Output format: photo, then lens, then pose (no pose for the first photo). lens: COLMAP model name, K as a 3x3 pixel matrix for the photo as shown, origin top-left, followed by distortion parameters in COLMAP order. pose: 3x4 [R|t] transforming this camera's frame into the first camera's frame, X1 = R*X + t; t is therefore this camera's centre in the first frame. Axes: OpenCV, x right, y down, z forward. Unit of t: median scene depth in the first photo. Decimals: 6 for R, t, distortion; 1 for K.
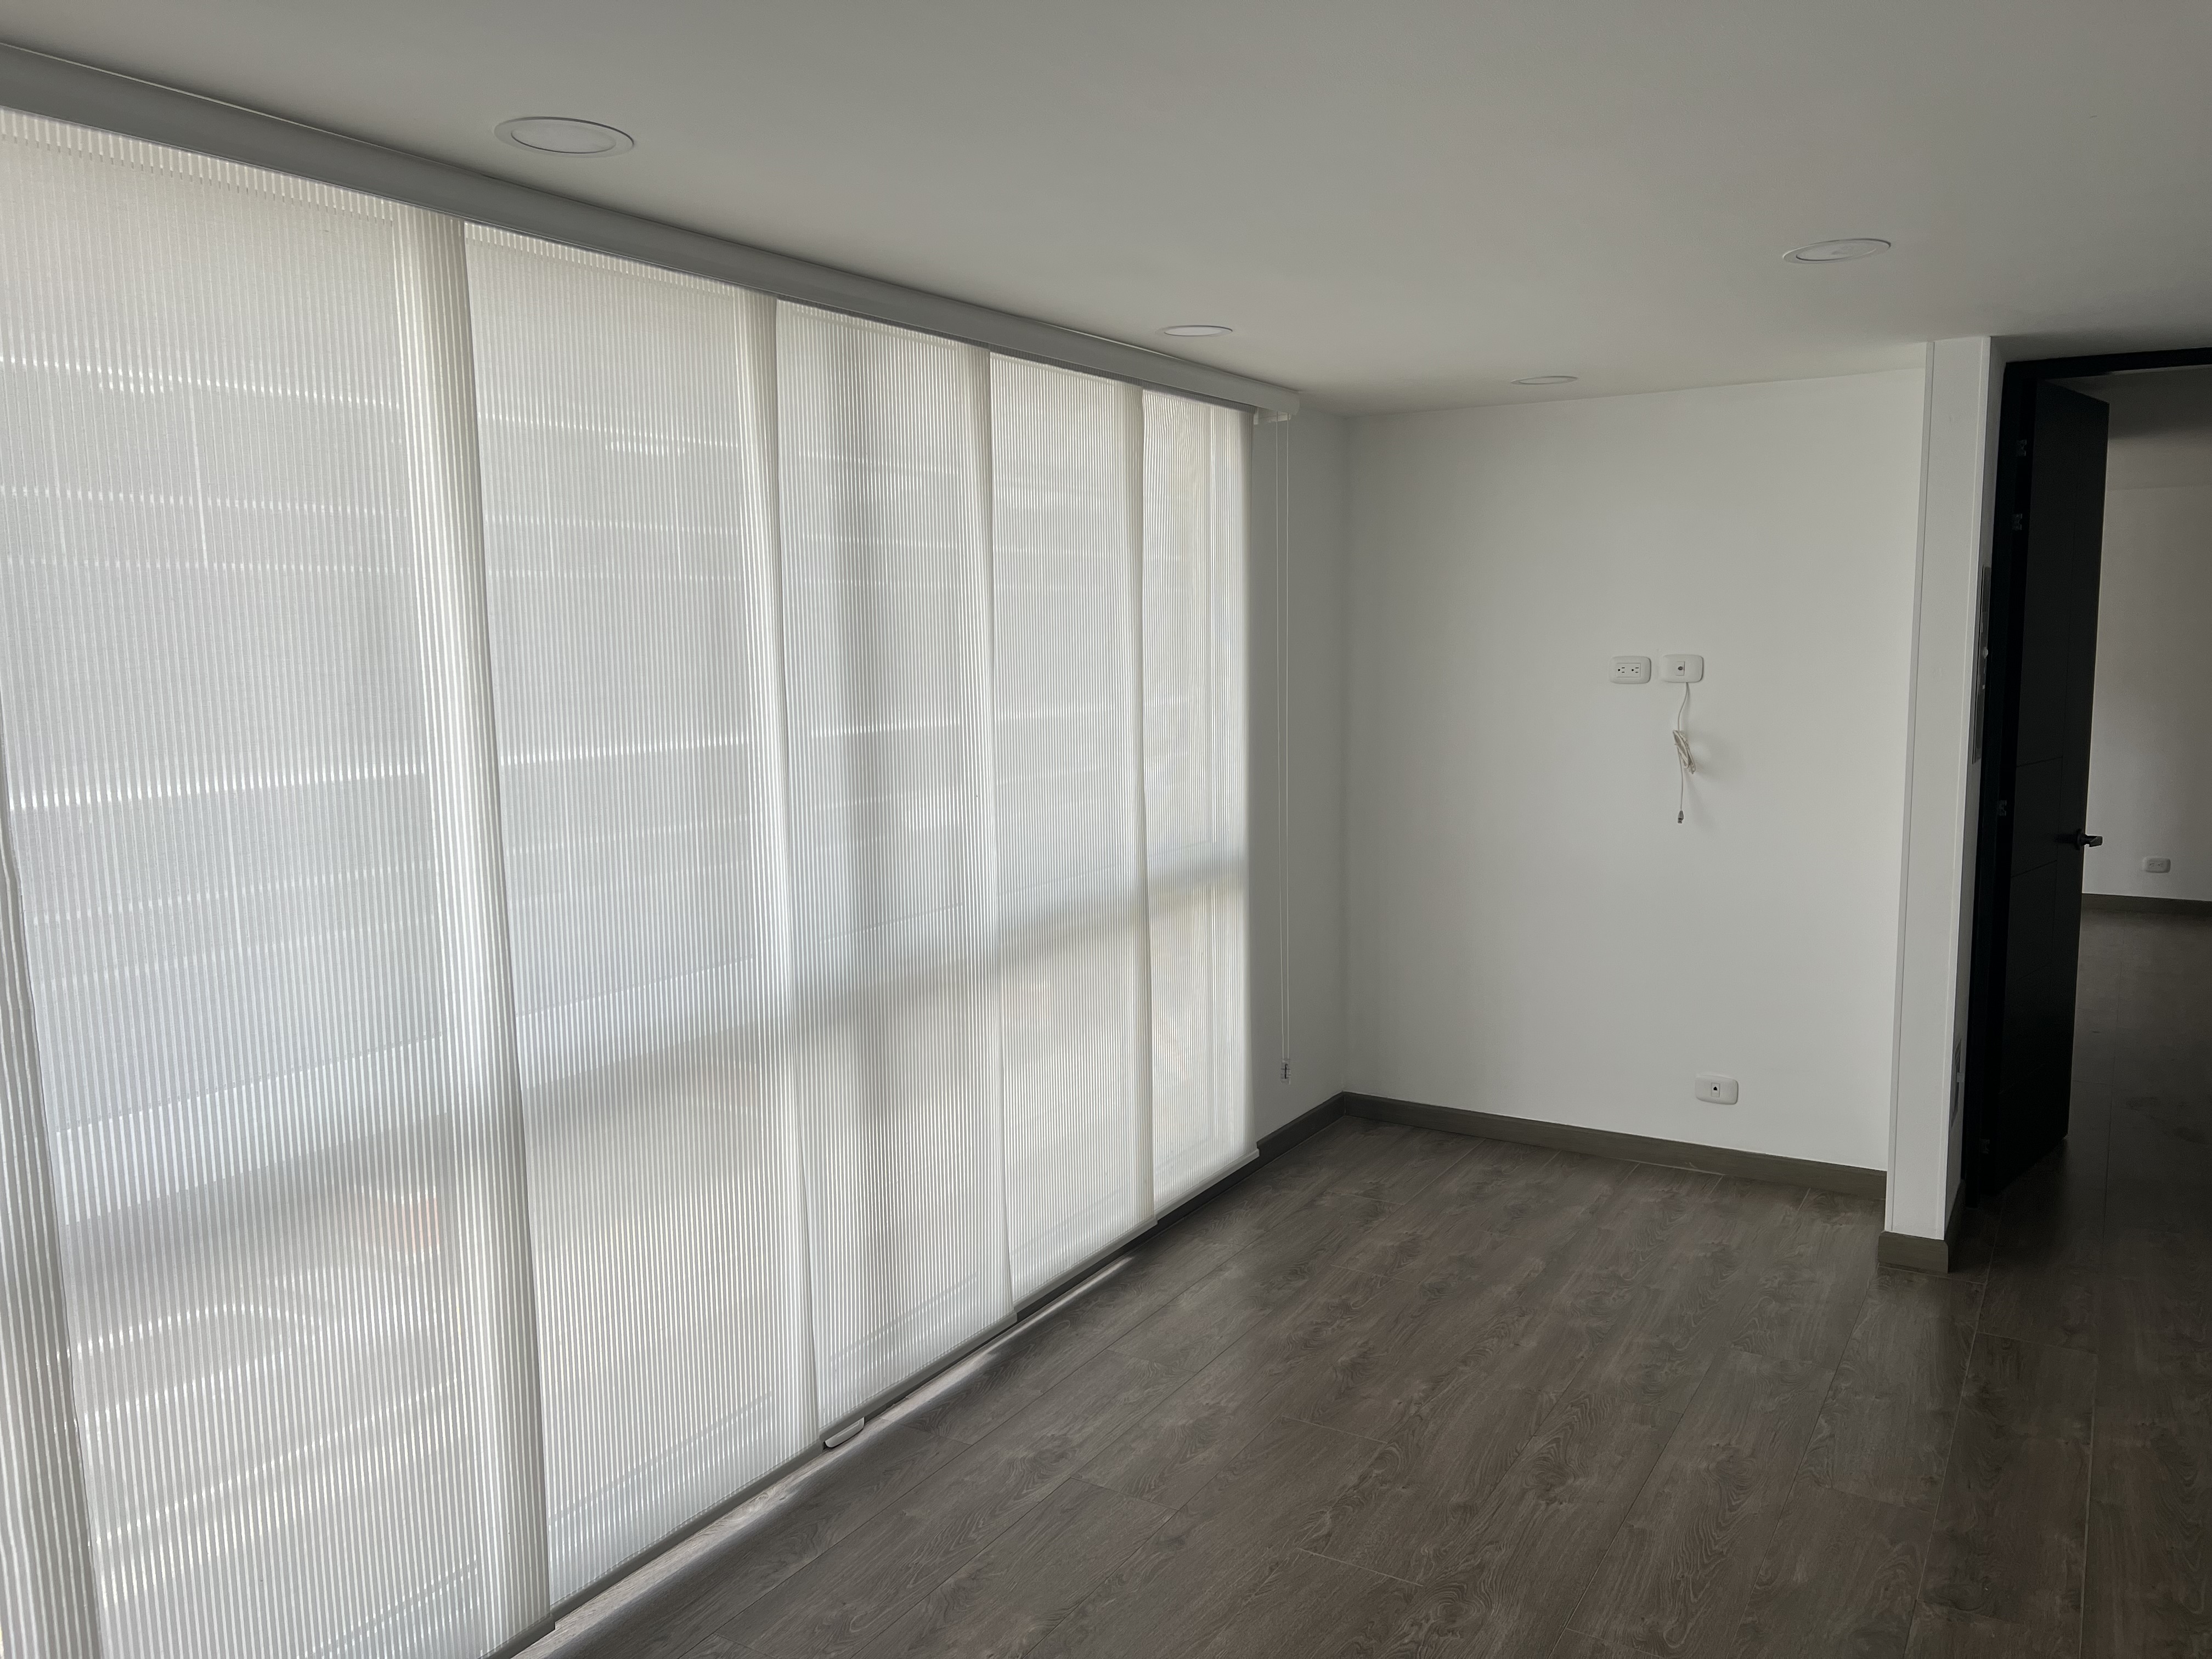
lens RADIAL K [[1660.9, 0, 1091.9], [0, 1660.9, 840.2], [0, 0, 1]] dist [0.038409, -0.050741]
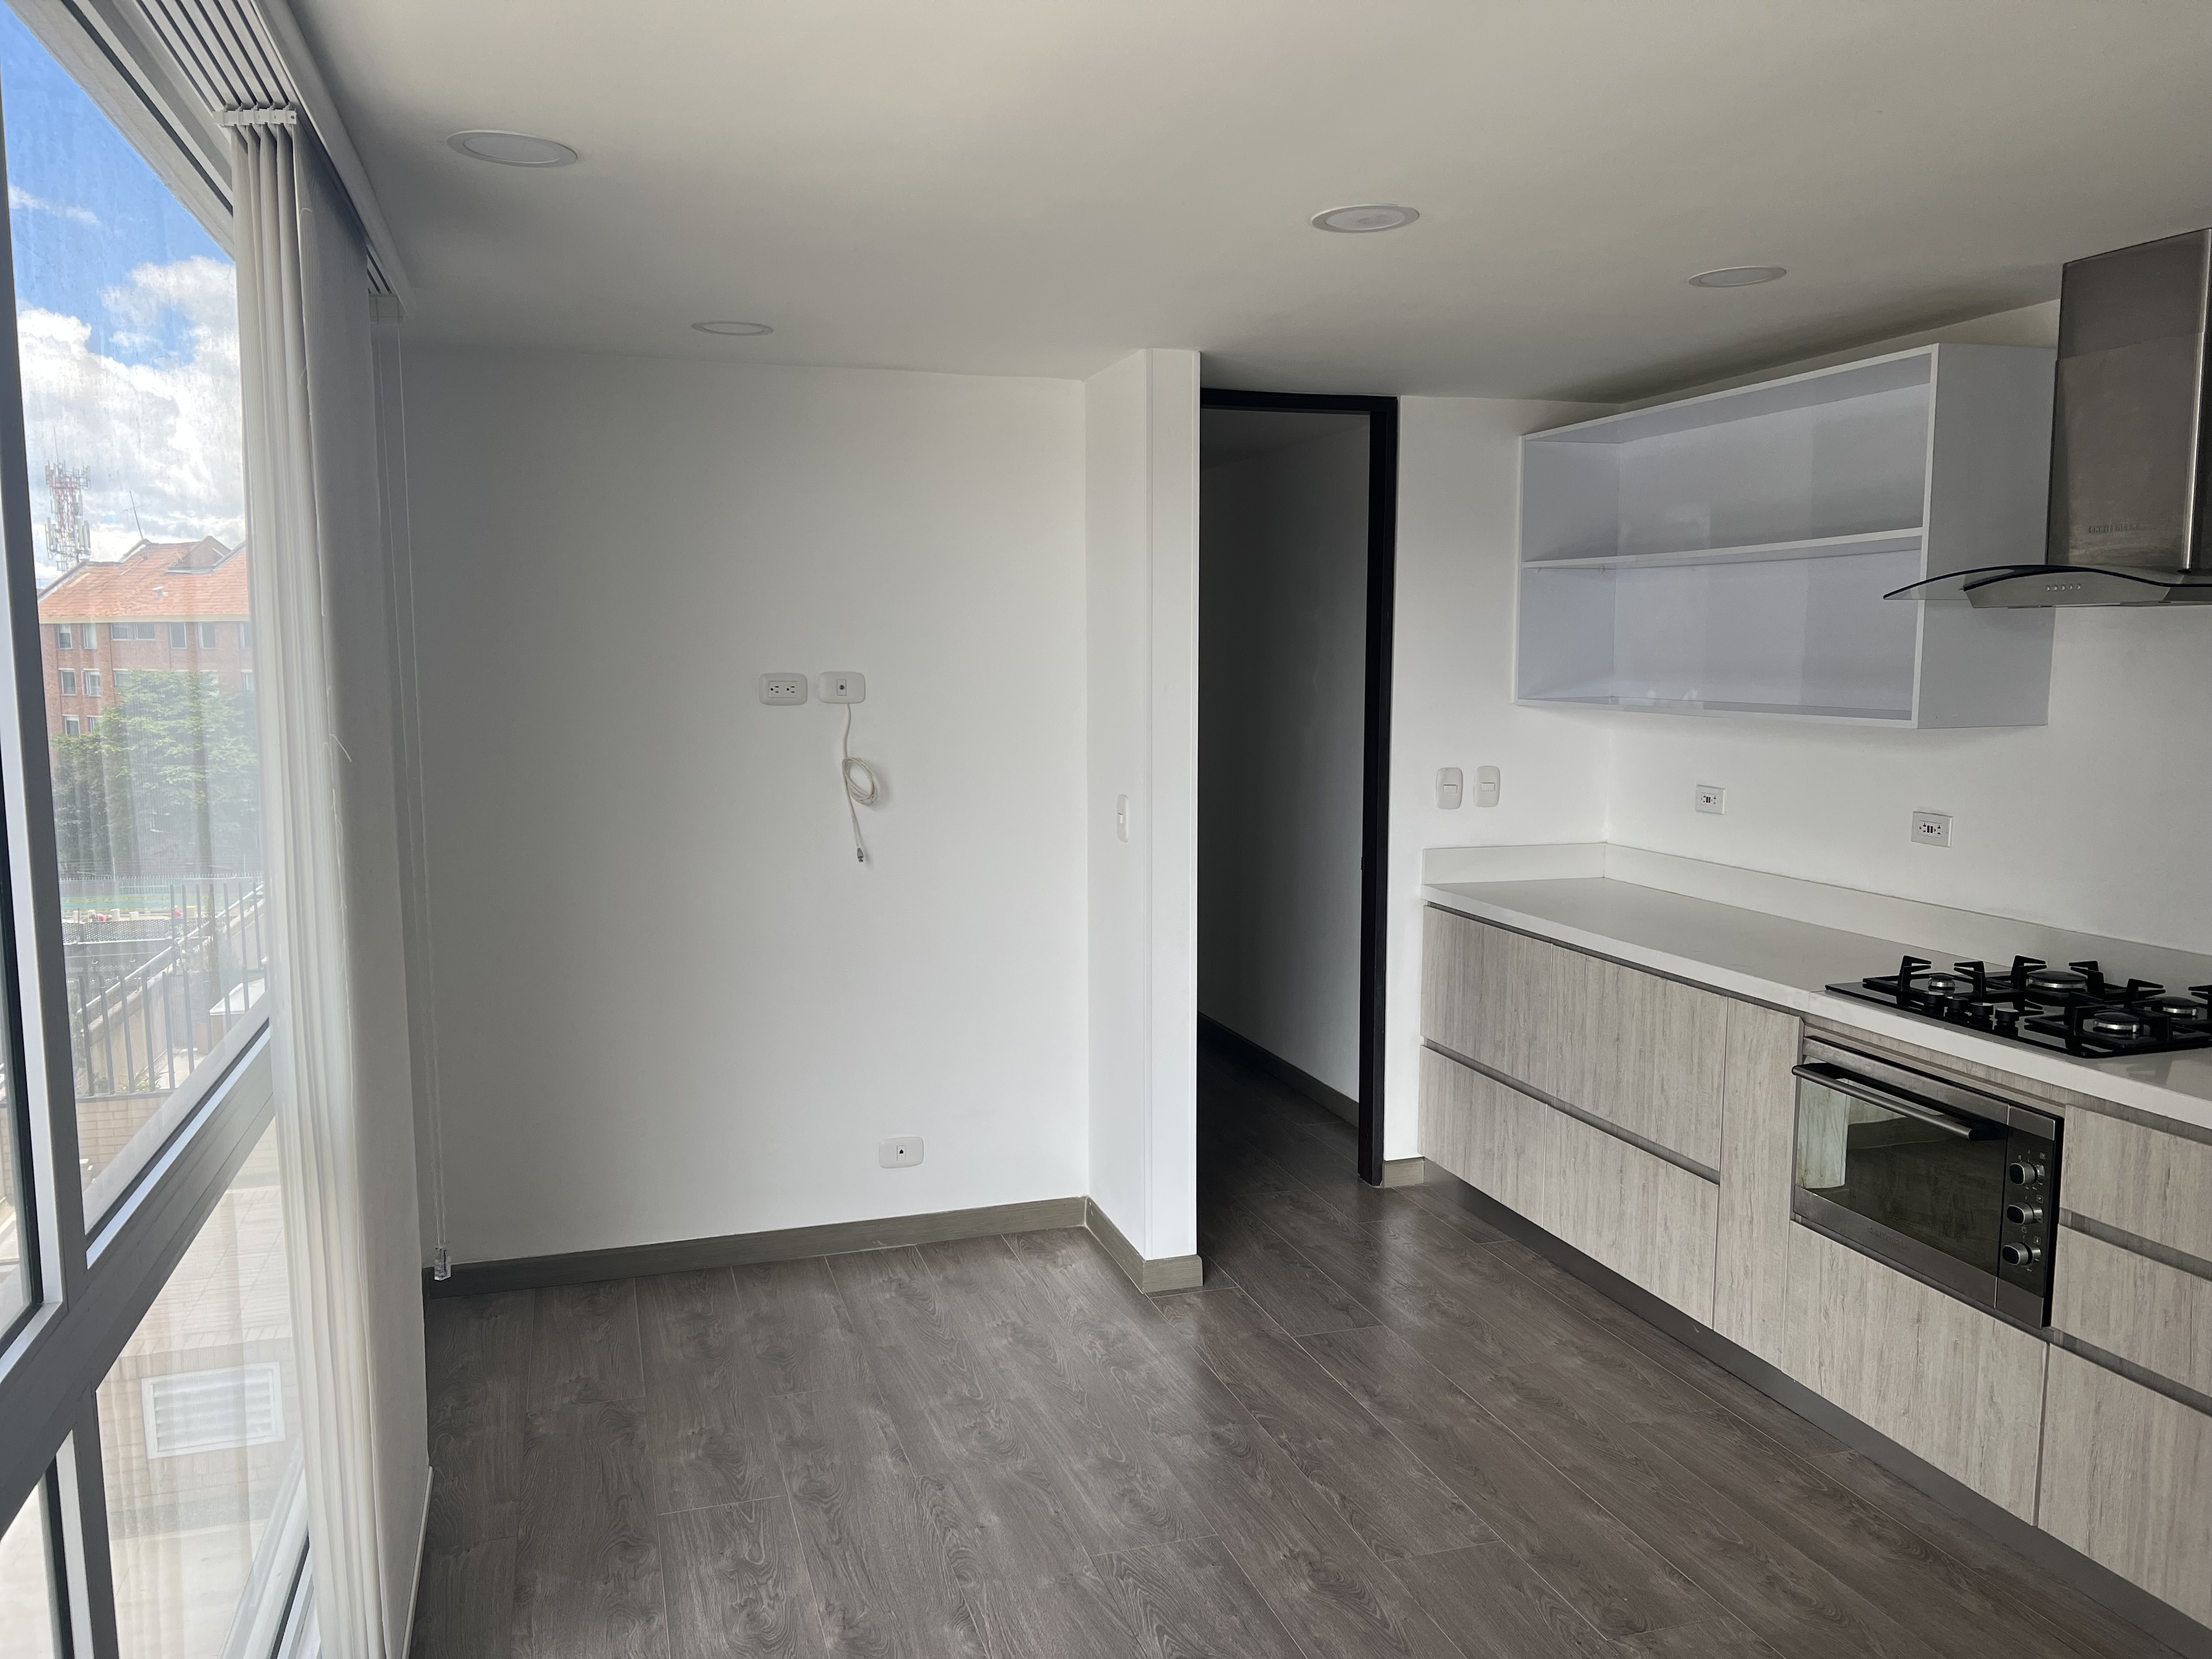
lens RADIAL K [[1660.9, 0, 1095.4], [0, 1660.9, 839.6], [0, 0, 1]] dist [0.038409, -0.050741]
pose [[0.640521, -0.072956, 0.764467, -0.278933], [0.086161, 0.996019, 0.022862, -0.036688], [-0.763091, 0.051224, 0.644257, 0.400151]]
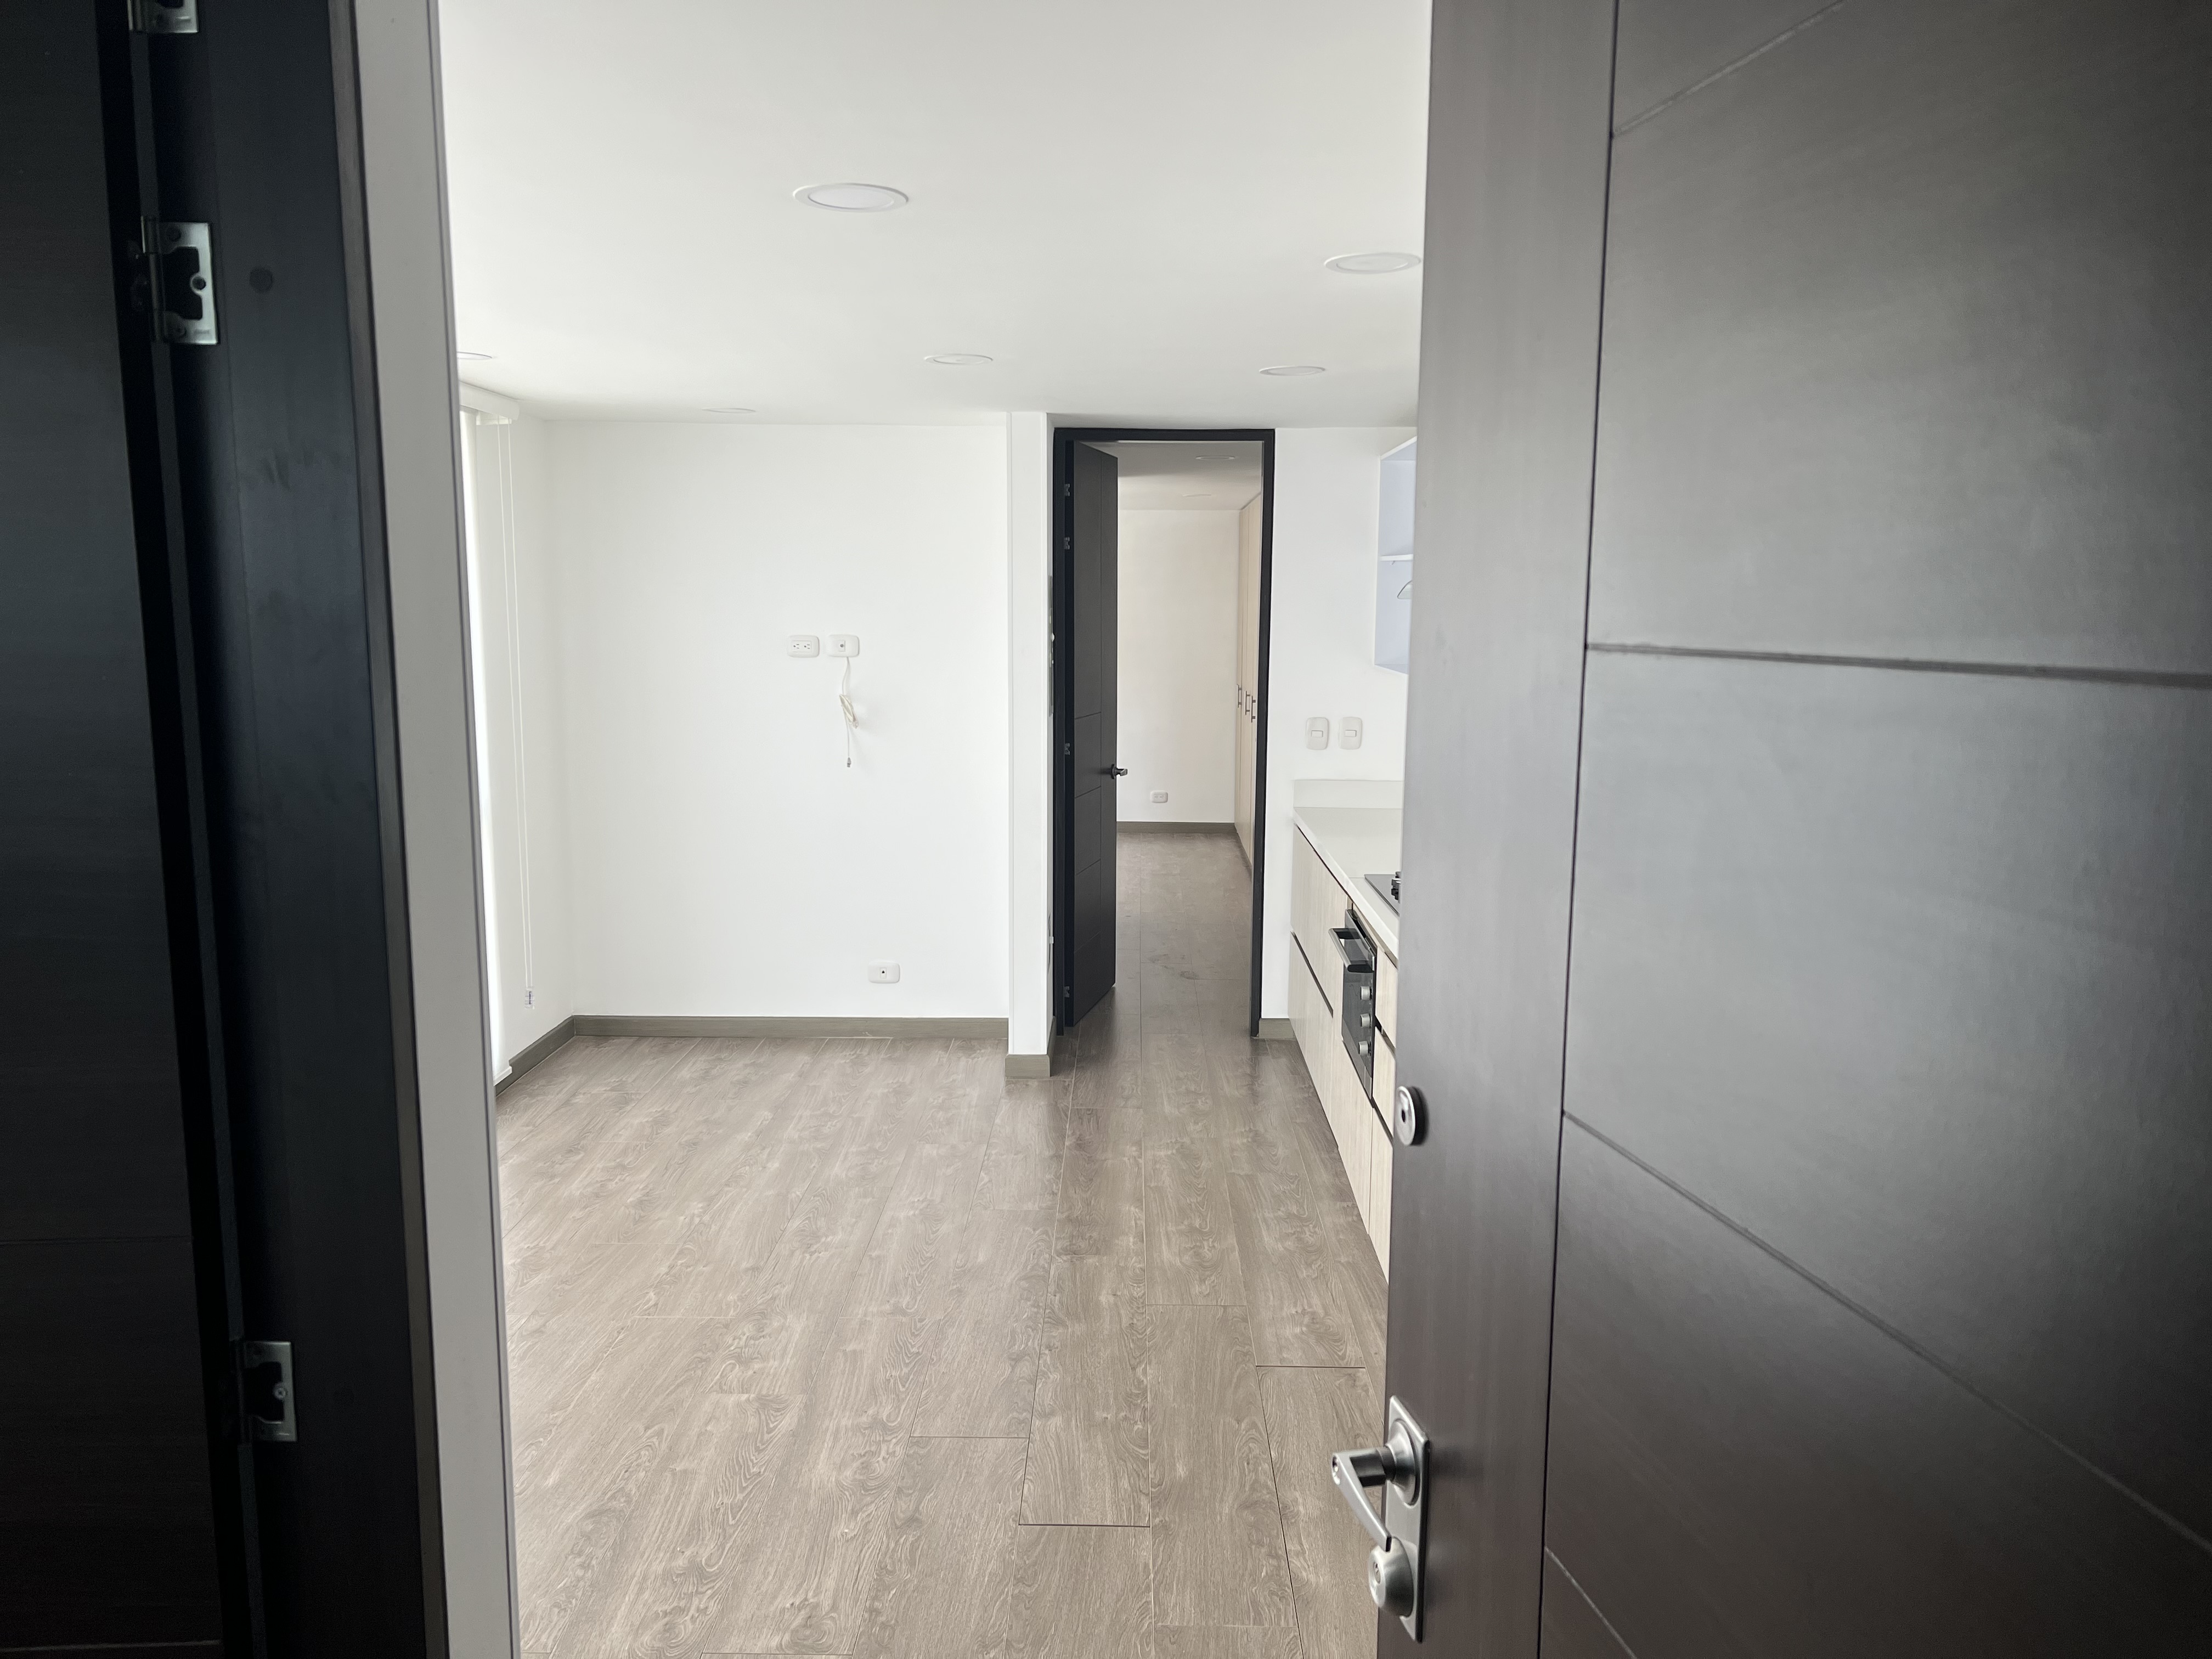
lens RADIAL K [[1660.9, 0, 1145.9], [0, 1660.9, 860.7], [0, 0, 1]] dist [0.038409, -0.050741]
pose [[0.846536, -0.058787, 0.529075, -0.155246], [0.044265, 0.998215, 0.040089, 0.023811], [-0.530487, -0.010517, 0.847628, -0.236633]]
